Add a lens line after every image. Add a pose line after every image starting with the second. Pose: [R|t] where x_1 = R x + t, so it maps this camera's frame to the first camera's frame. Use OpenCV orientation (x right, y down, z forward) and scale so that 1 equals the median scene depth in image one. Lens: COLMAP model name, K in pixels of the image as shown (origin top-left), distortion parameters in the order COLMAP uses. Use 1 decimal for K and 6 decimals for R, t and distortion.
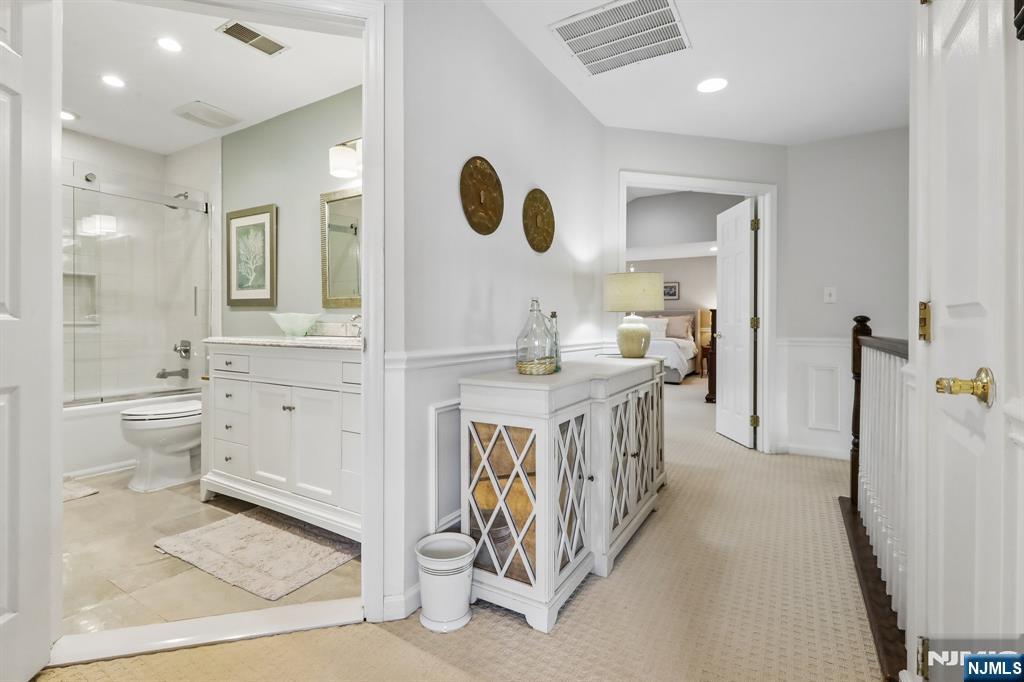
lens RADIAL K [[462.5, 0, 511.2], [0, 462.5, 332.0], [0, 0, 1]] dist [-0.002620, 0.000194]
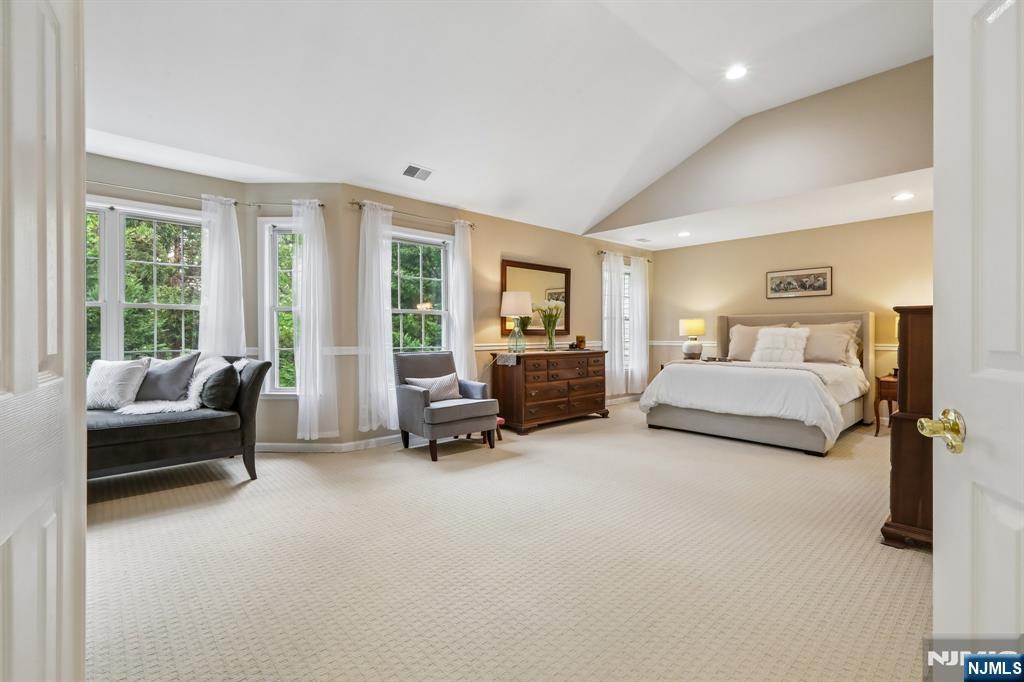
lens RADIAL K [[462.5, 0, 515.6], [0, 462.5, 342.1], [0, 0, 1]] dist [-0.002620, 0.000194]
pose [[0.961326, -0.001747, -0.275407, 0.143925], [0.001375, 0.999998, -0.001542, -0.010998], [0.275409, 0.001104, 0.961326, 0.338378]]
